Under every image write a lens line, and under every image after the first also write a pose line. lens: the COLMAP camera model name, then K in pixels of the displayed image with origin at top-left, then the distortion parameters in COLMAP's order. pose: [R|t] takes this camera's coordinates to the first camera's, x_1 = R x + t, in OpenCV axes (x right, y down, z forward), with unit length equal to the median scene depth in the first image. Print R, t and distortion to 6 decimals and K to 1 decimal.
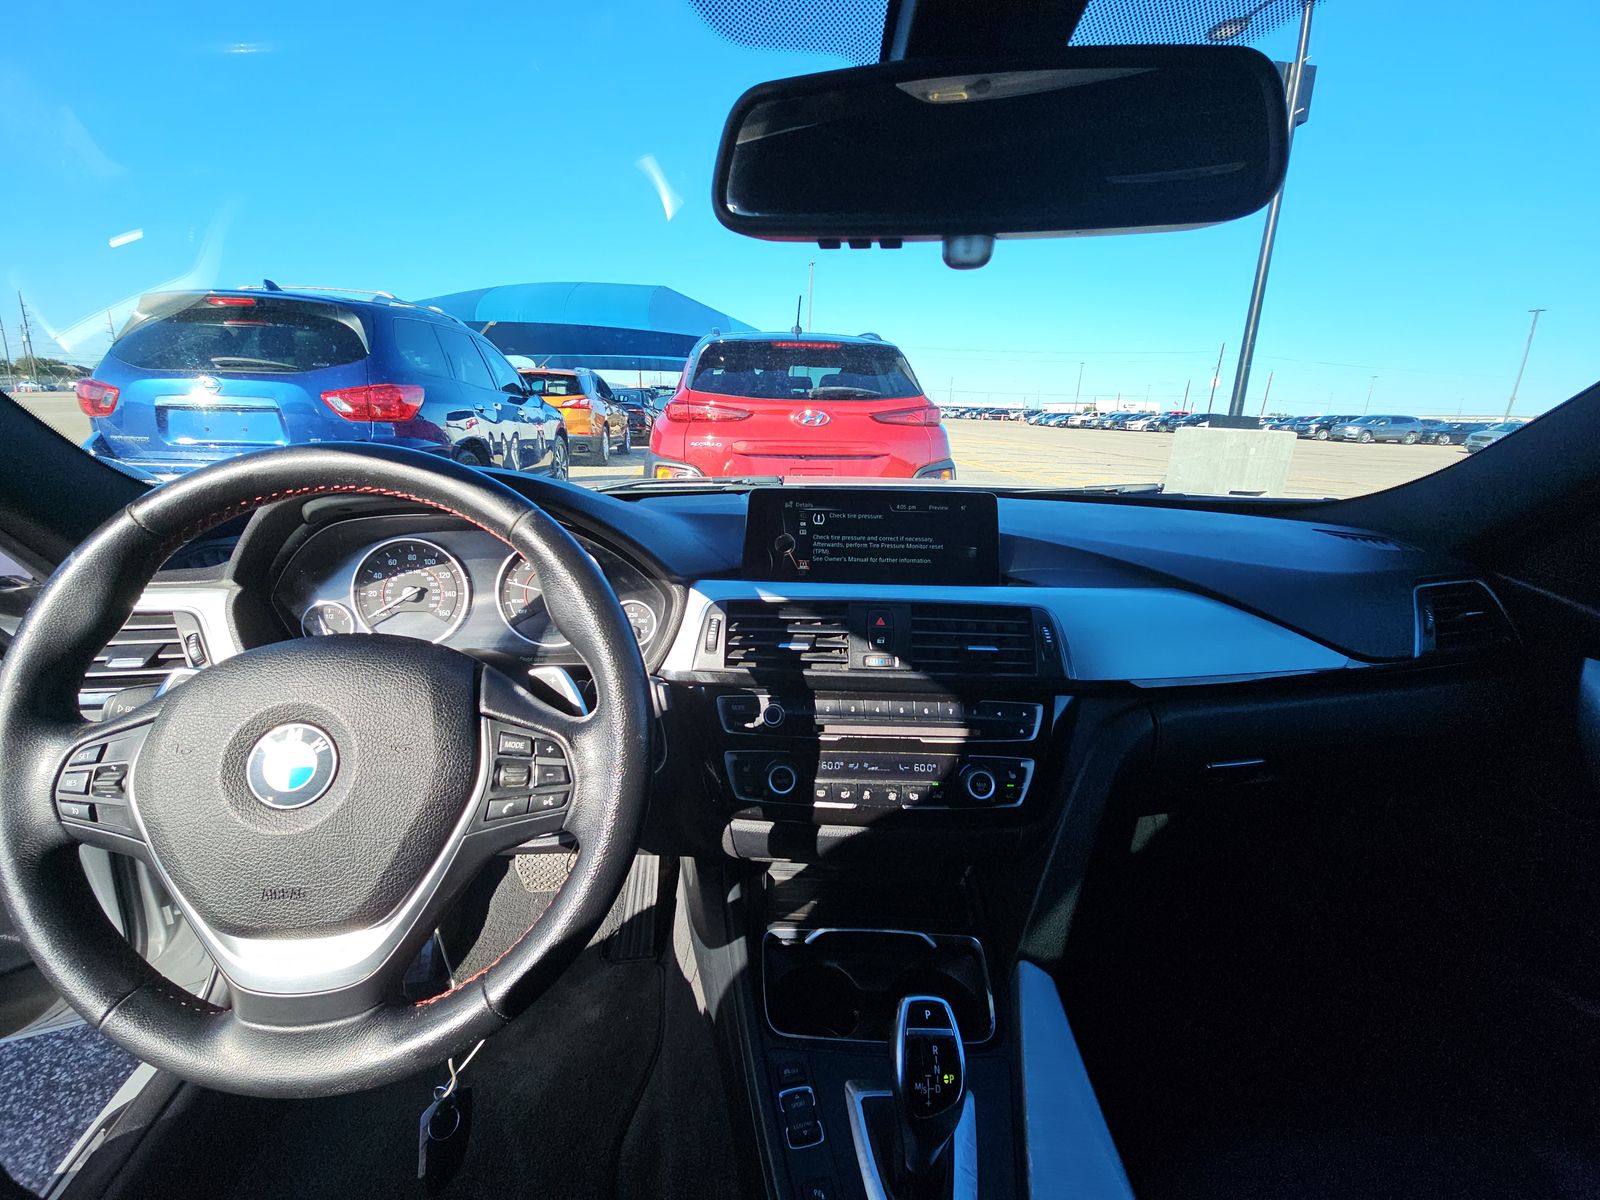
lens RADIAL K [[653.8, 0, 796.5], [0, 653.8, 590.8], [0, 0, 1]] dist [0.002190, -0.000717]
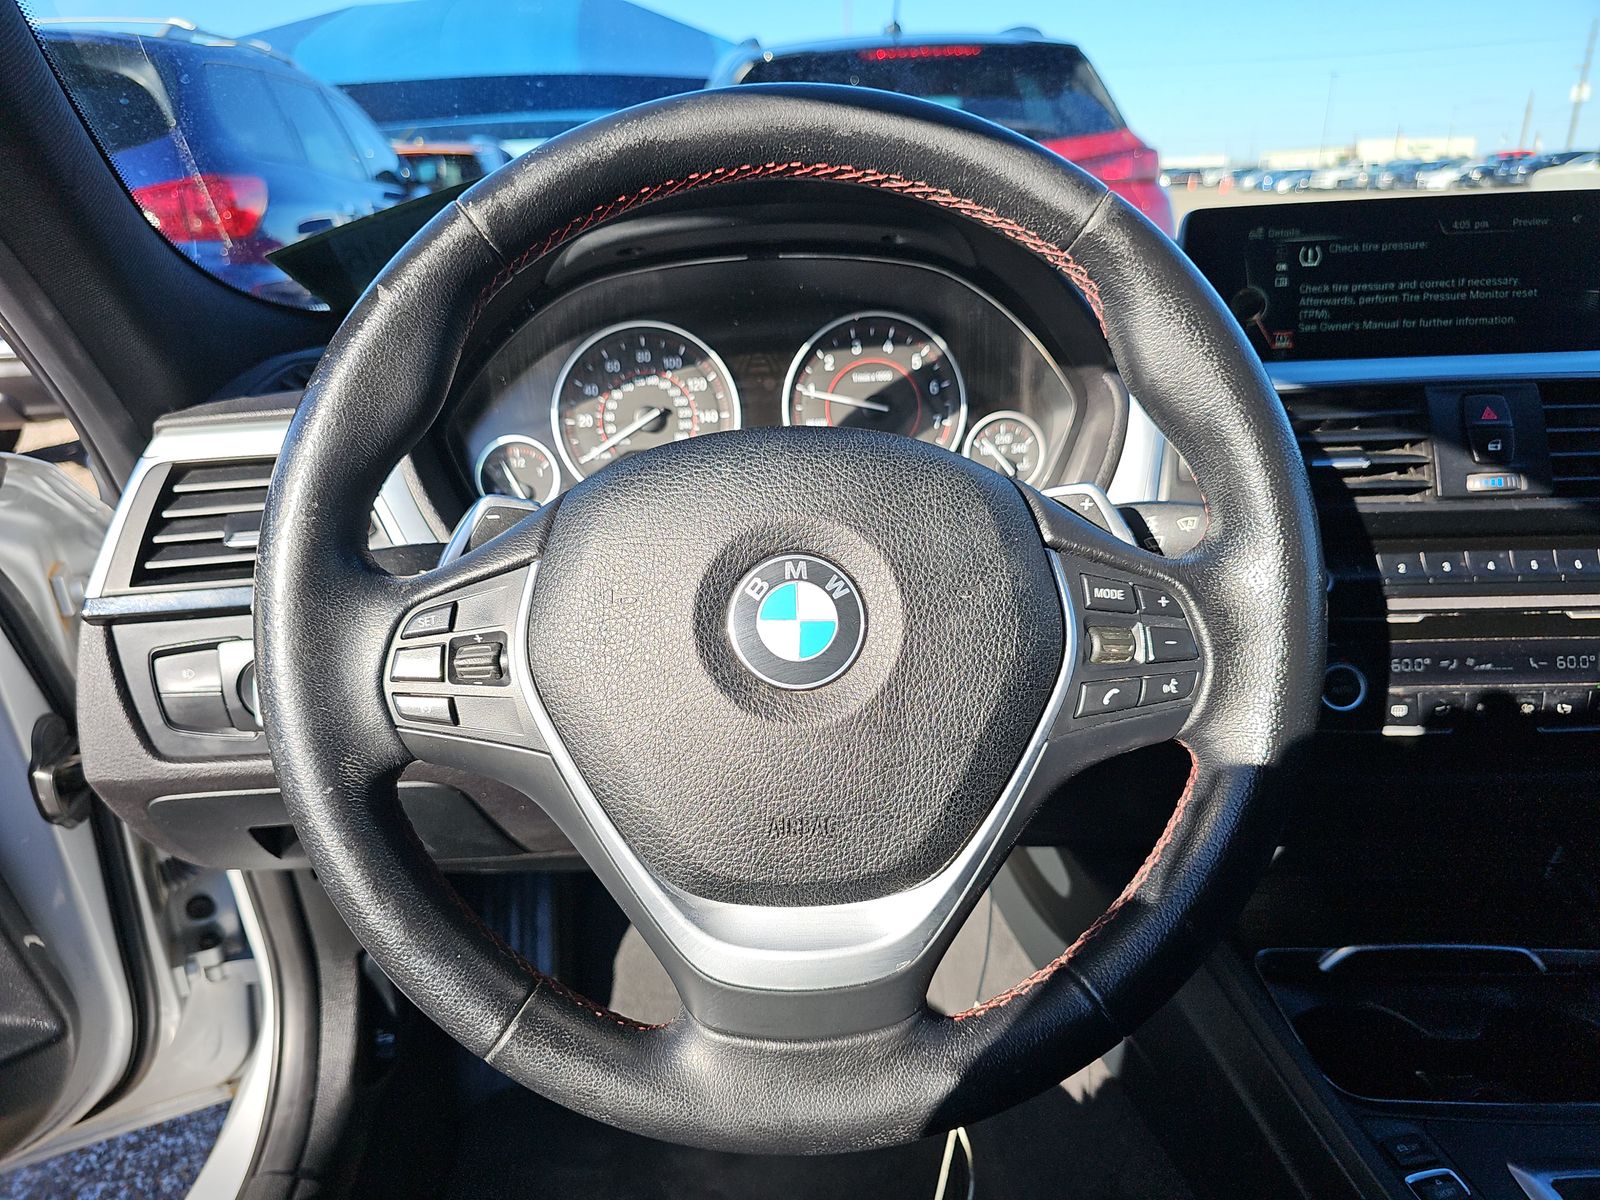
lens RADIAL K [[1091.9, 0, 800.0], [0, 1091.9, 600.0], [0, 0, 1]] dist [0.004262, -0.002666]
pose [[0.997325, -0.045848, -0.056925, -0.401749], [0.050660, 0.994990, 0.086194, 0.090767], [0.052688, -0.088847, 0.994651, 0.003590]]
